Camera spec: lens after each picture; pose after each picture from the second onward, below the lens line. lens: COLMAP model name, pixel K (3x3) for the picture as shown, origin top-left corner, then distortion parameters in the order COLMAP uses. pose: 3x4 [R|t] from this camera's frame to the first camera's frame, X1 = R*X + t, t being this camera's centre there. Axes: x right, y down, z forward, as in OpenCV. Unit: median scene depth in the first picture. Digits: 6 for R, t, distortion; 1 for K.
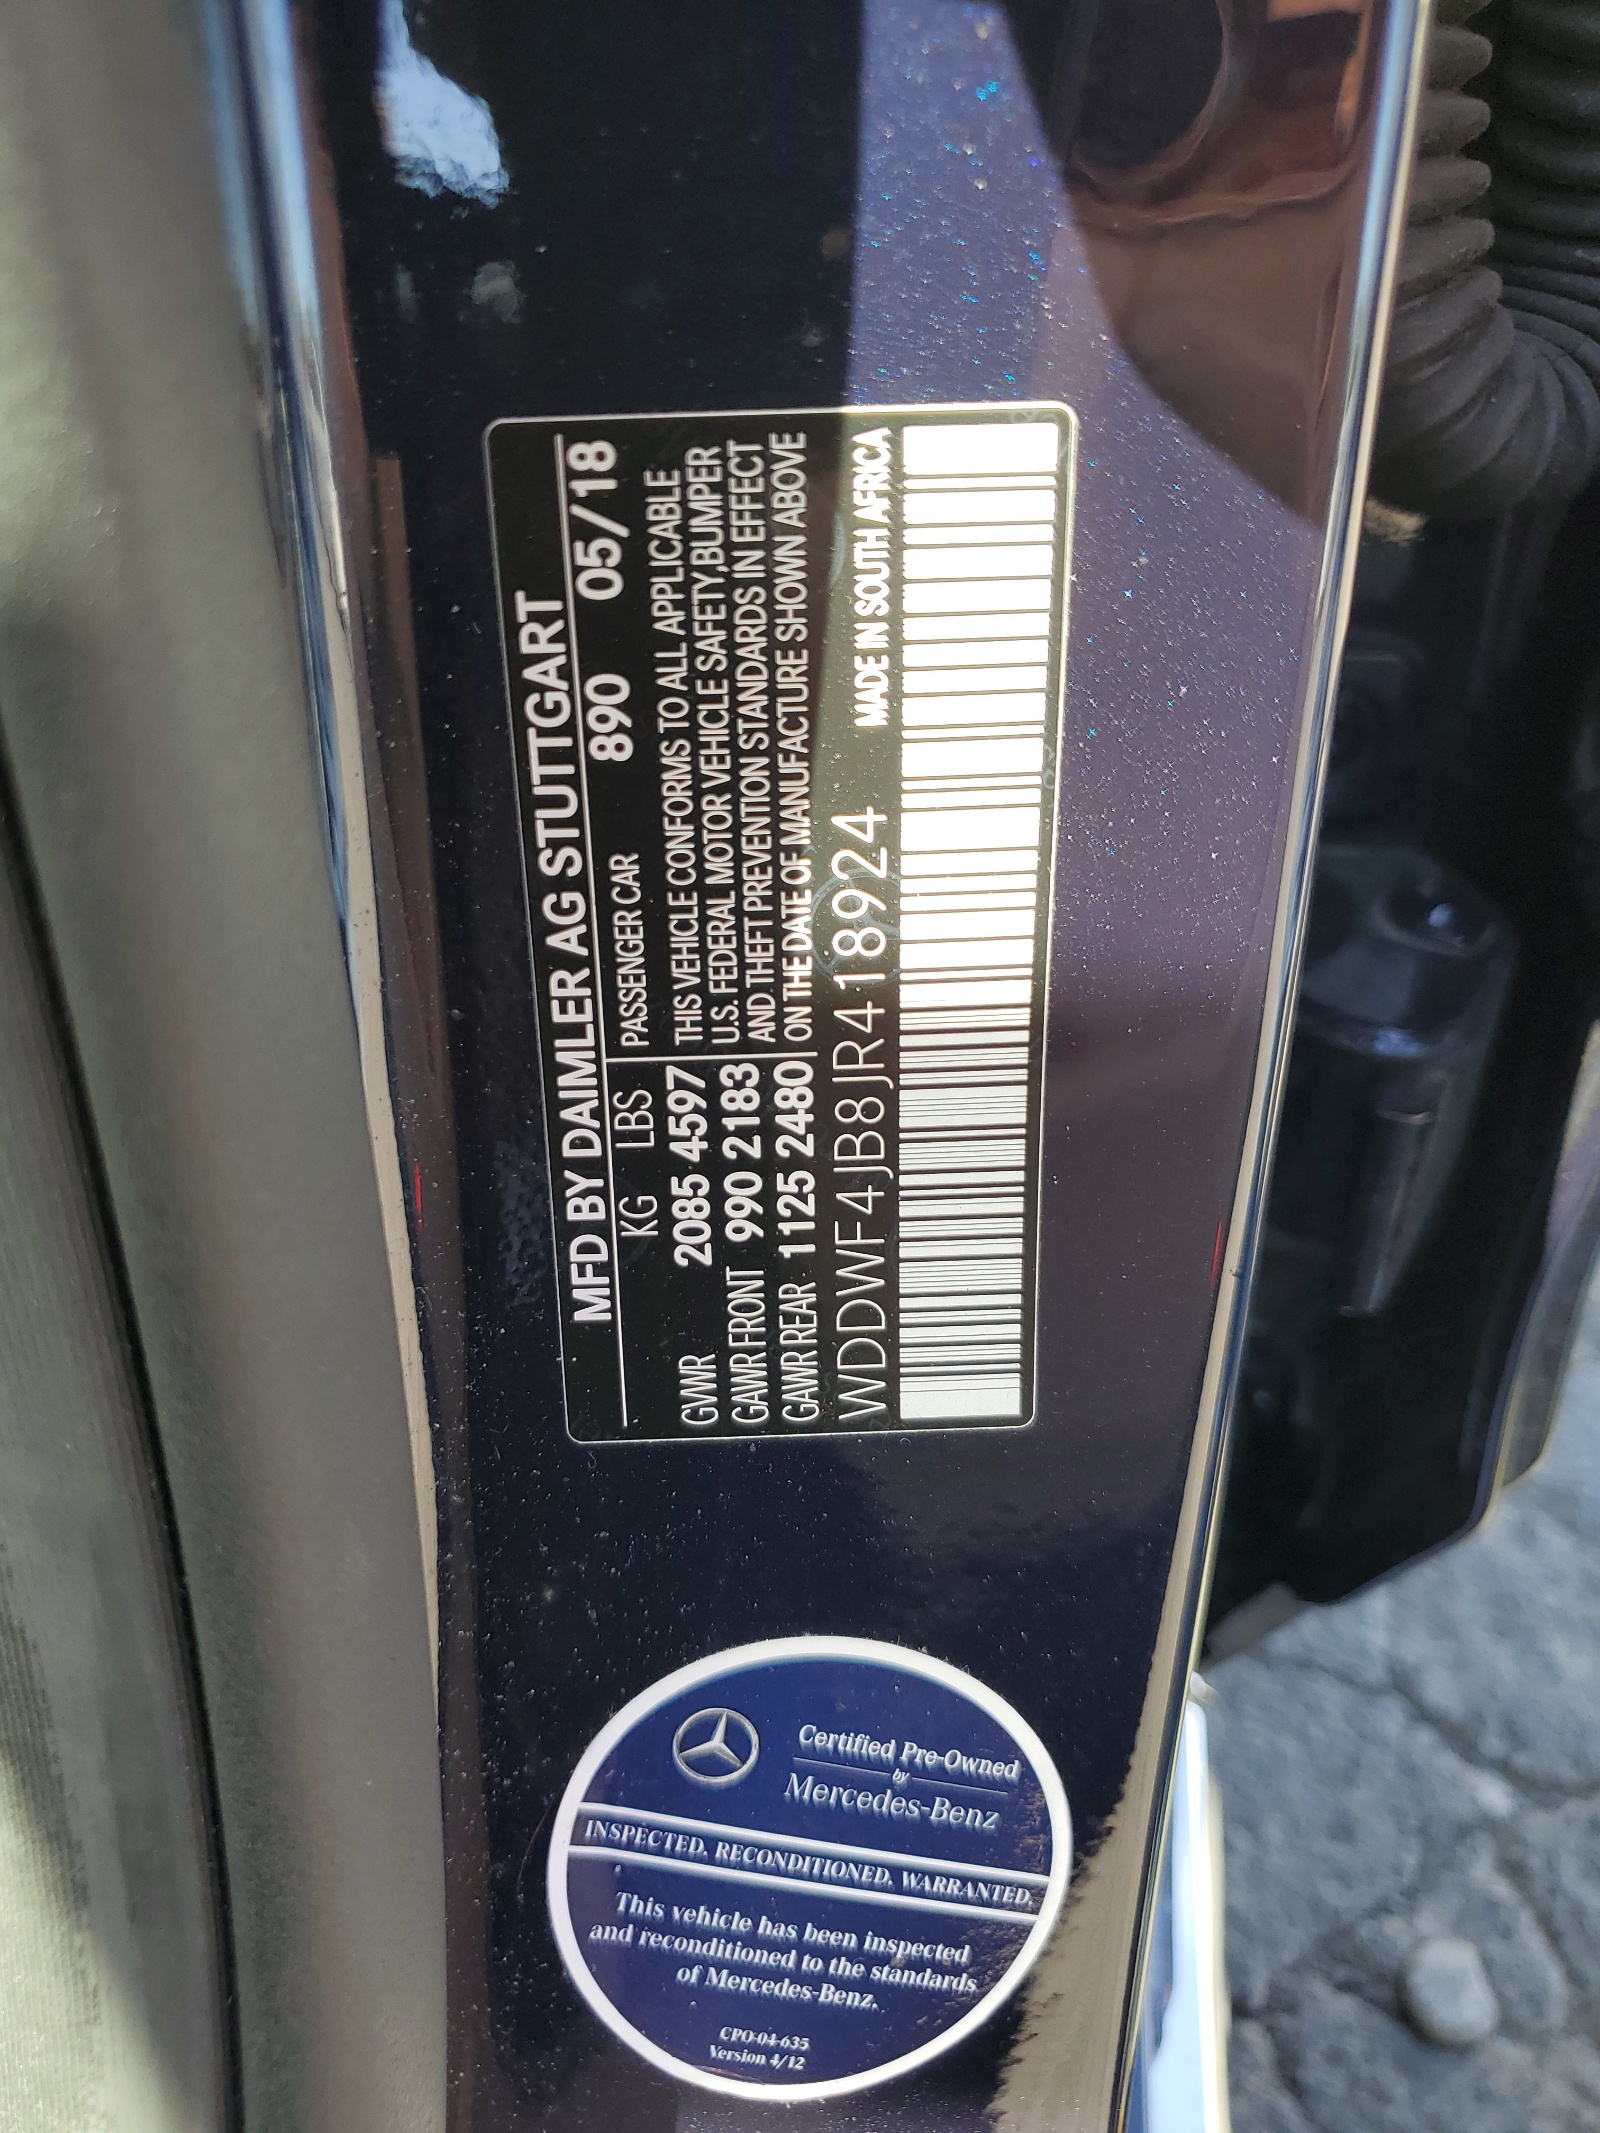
lens RADIAL K [[1619.7, 0, 799.7], [0, 1619.7, 1067.0], [0, 0, 1]] dist [-0.006659, -0.001986]
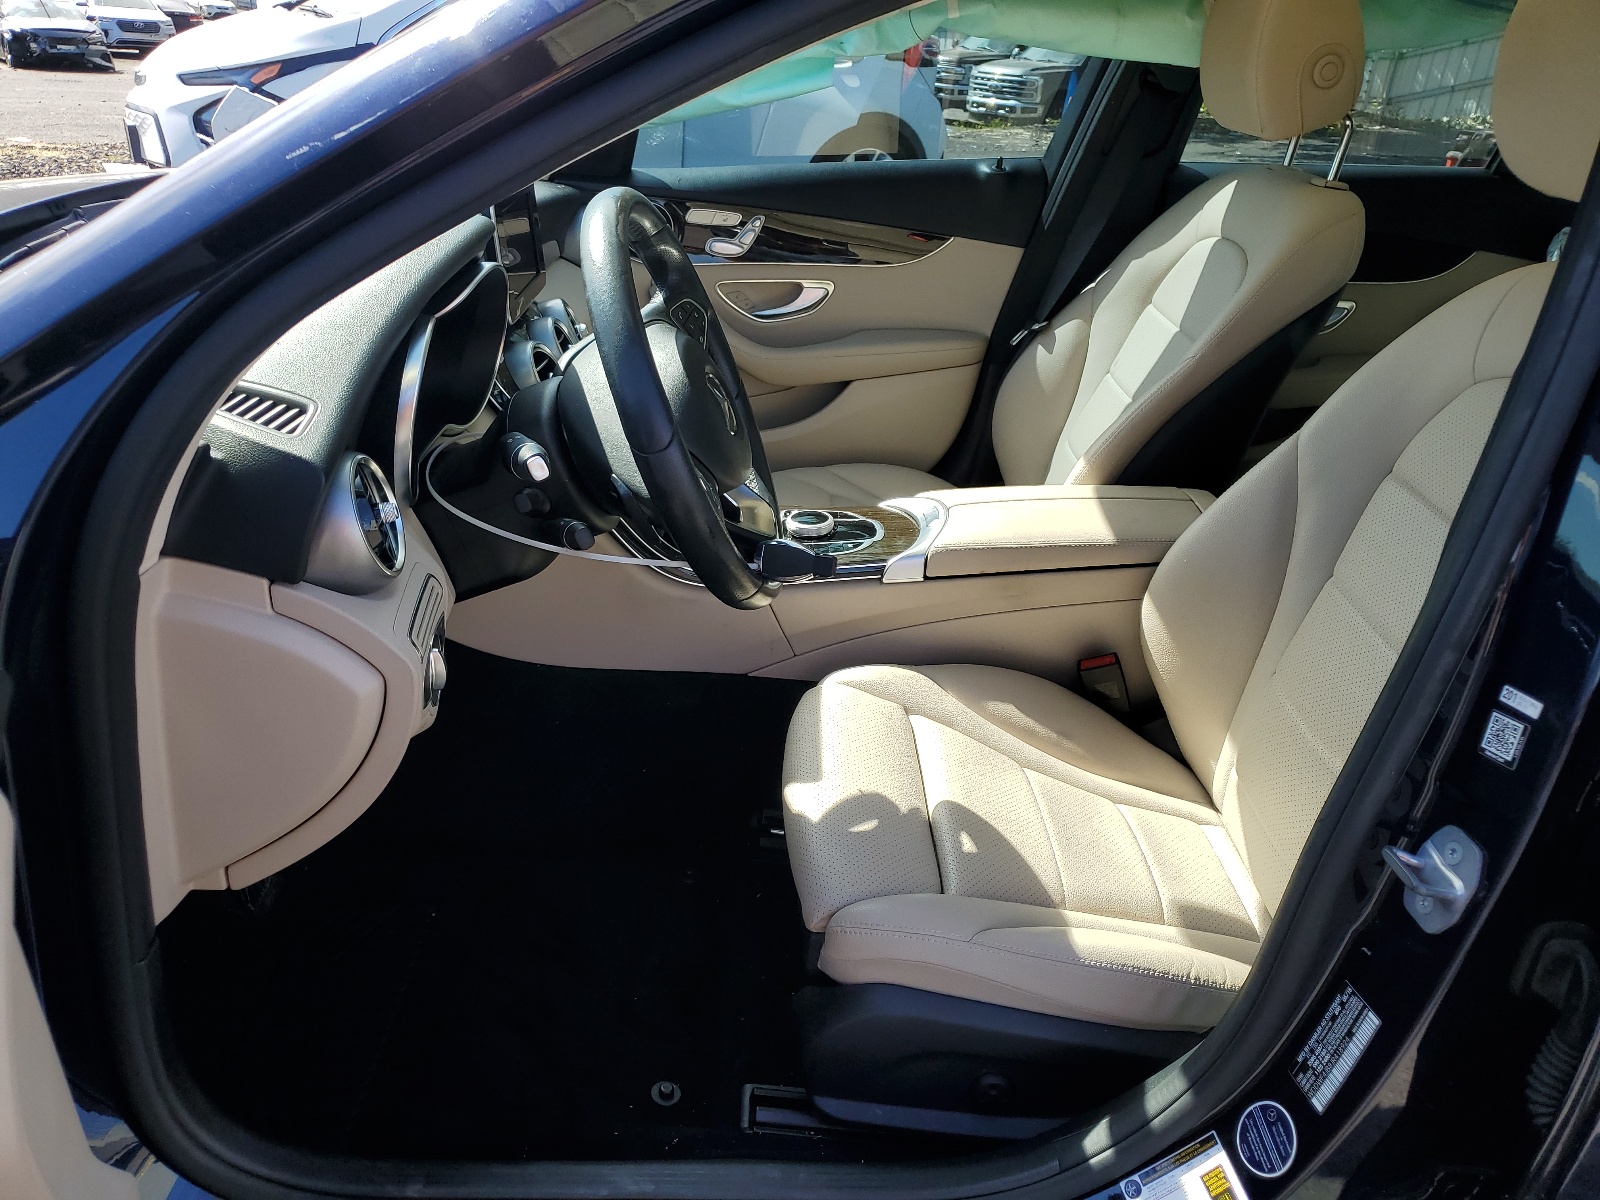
lens RADIAL K [[1215.0, 0, 799.9], [0, 1215.0, 599.8], [0, 0, 1]] dist [-0.006659, -0.001986]
pose [[0.176265, 0.437724, -0.881662, 3.833839], [-0.652451, 0.722618, 0.228322, -1.290213], [0.737047, 0.534996, 0.412966, -4.665284]]
